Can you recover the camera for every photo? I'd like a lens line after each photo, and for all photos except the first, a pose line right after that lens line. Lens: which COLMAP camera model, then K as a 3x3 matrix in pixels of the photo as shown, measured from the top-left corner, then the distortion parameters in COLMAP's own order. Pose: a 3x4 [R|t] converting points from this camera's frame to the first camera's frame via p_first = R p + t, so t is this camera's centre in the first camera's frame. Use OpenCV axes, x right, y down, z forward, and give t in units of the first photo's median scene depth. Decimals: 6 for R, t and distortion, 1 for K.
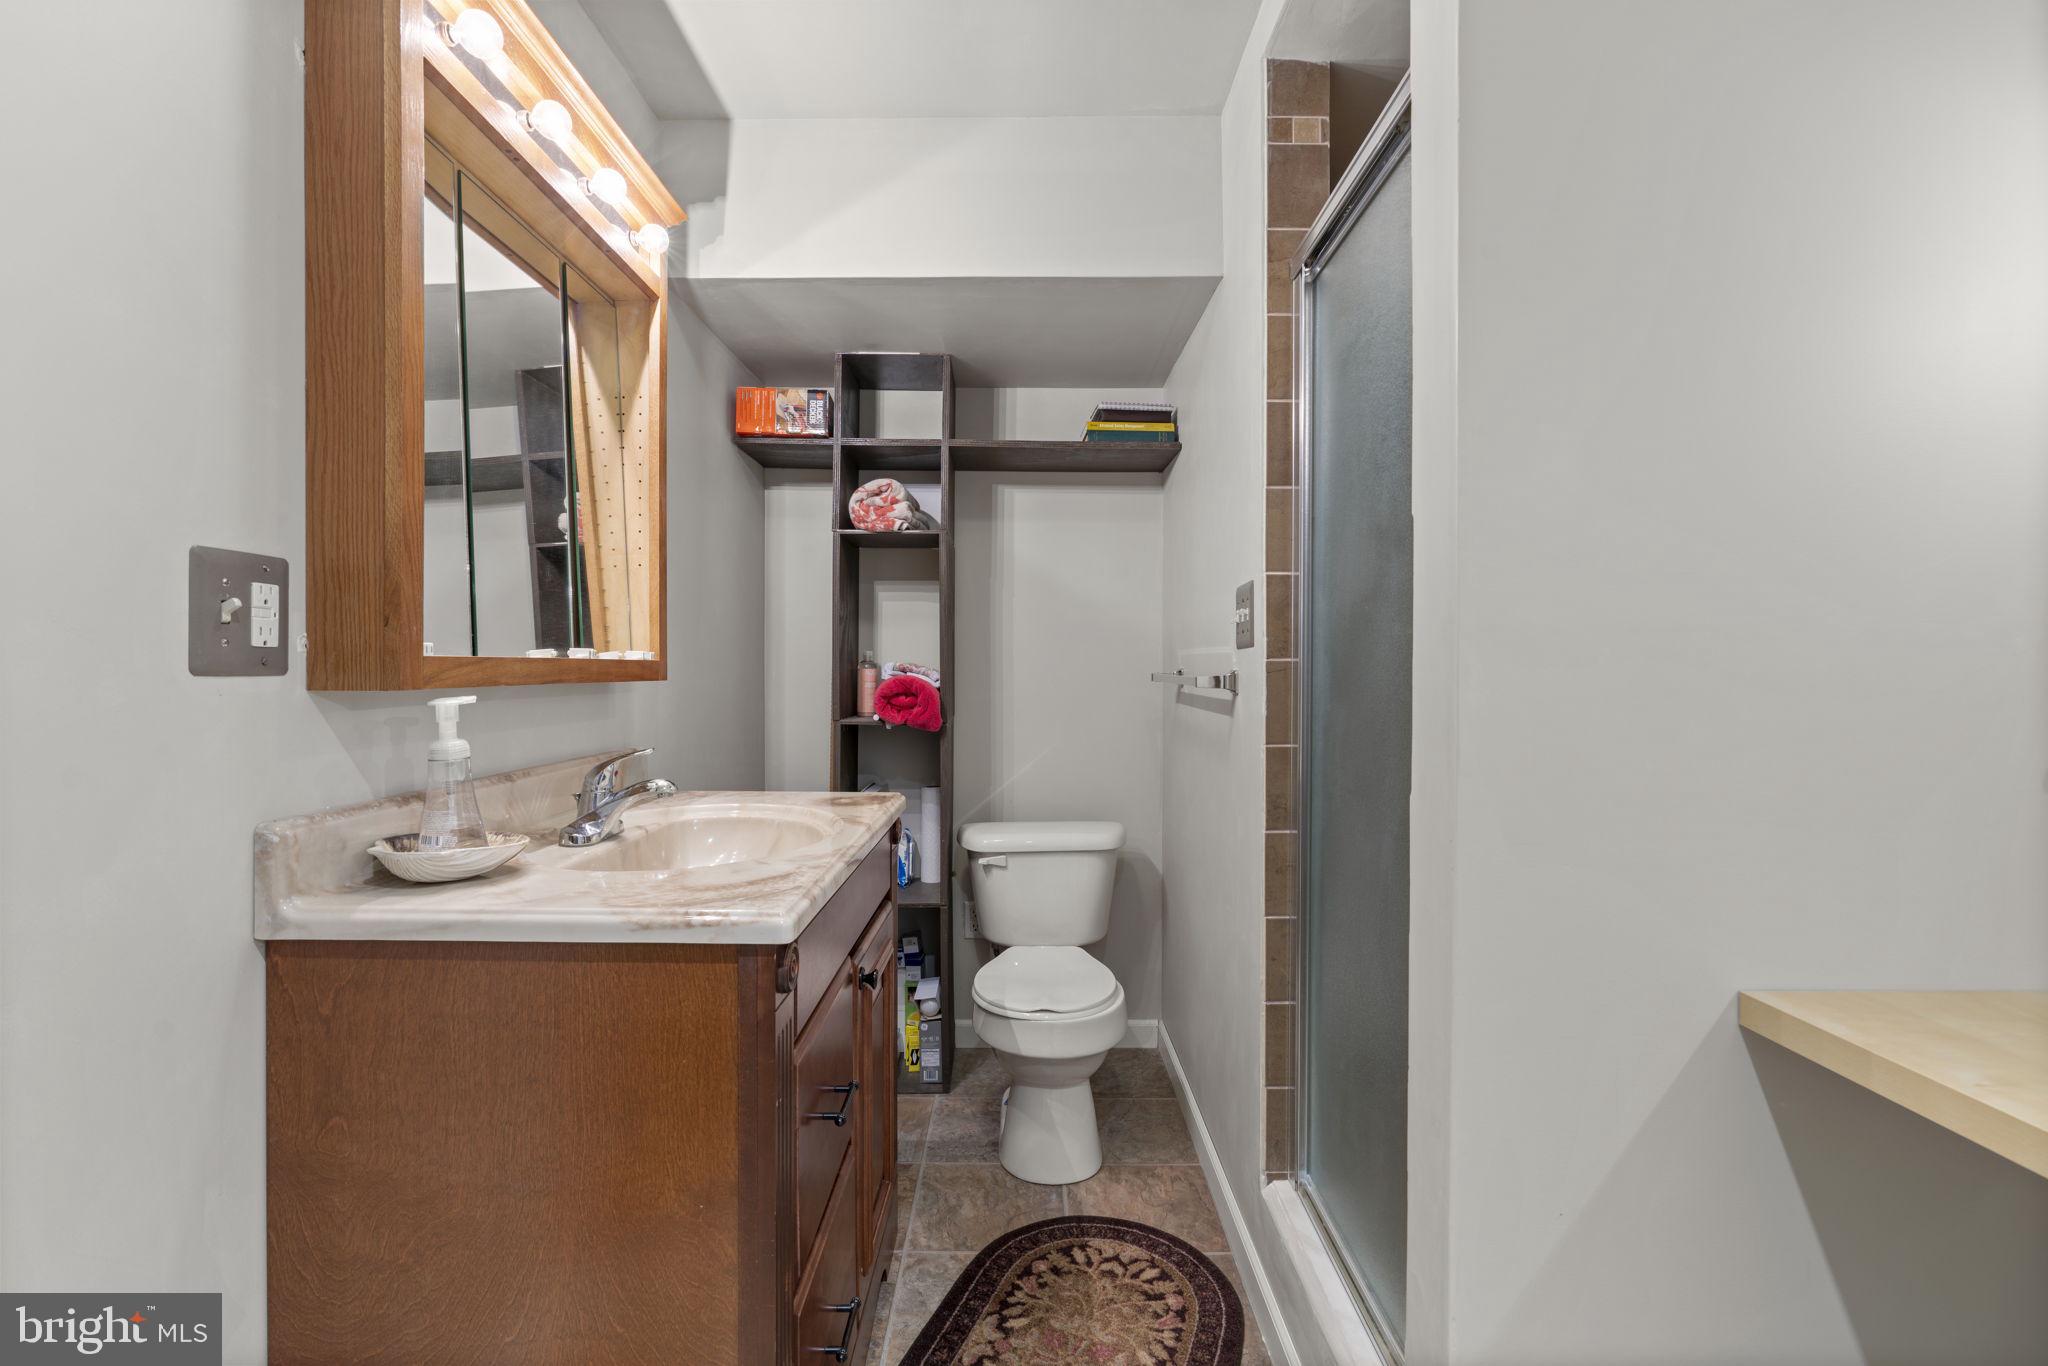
lens RADIAL K [[911.8, 0, 1027.4], [0, 911.8, 668.8], [0, 0, 1]] dist [-0.008630, 0.001191]
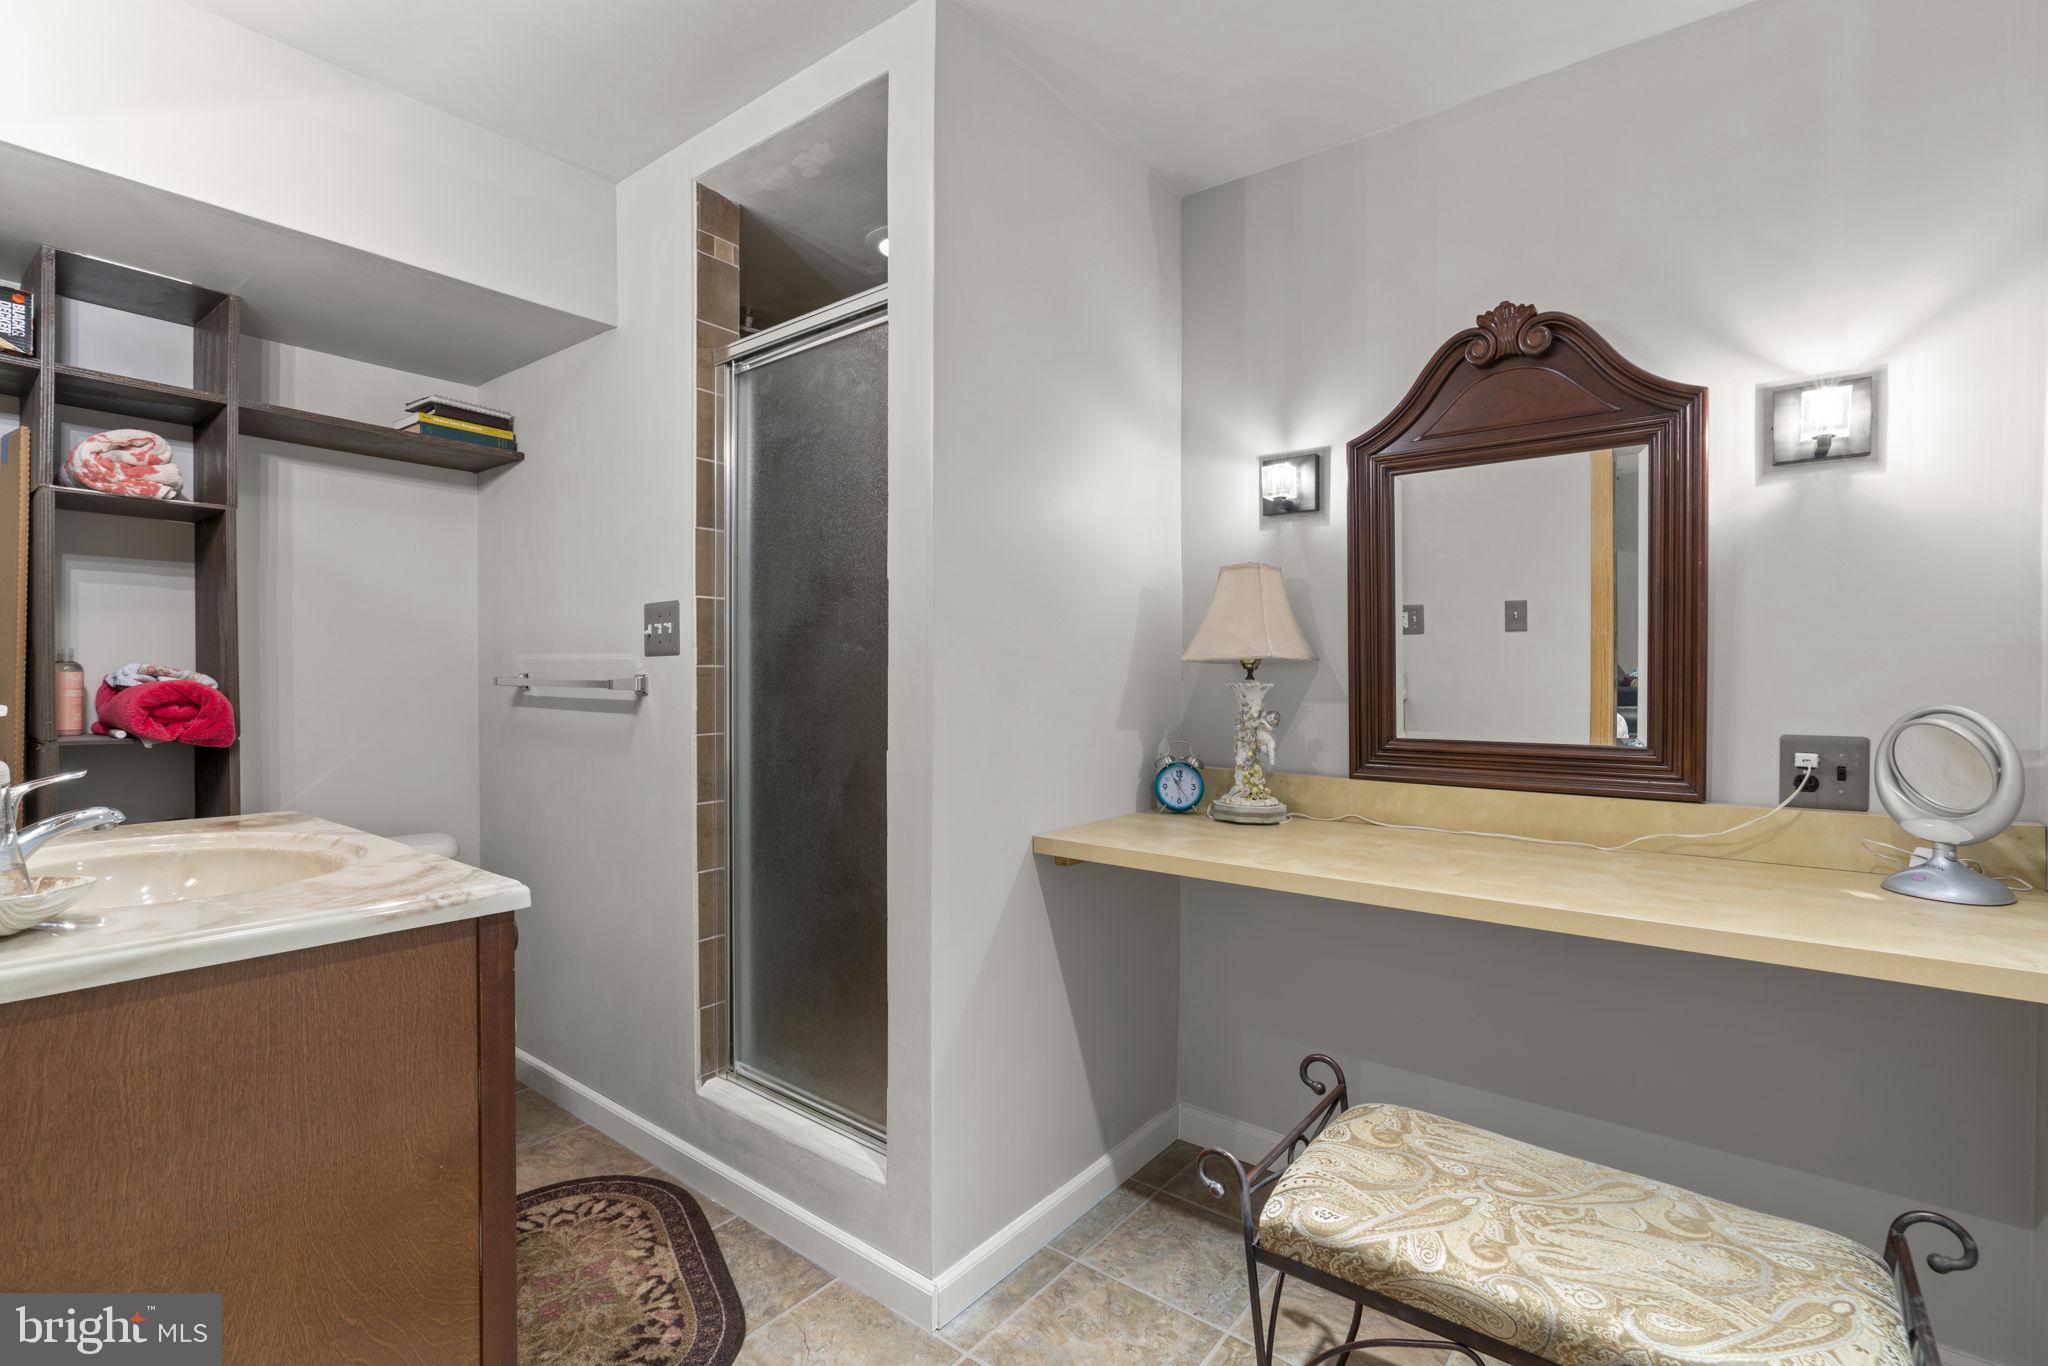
lens RADIAL K [[911.8, 0, 1027.4], [0, 911.8, 668.8], [0, 0, 1]] dist [-0.008630, 0.001191]
pose [[0.617449, 0.005899, 0.786589, -0.424552], [-0.001383, 0.999978, -0.006414, 0.001529], [-0.786610, 0.002873, 0.617444, -0.119957]]
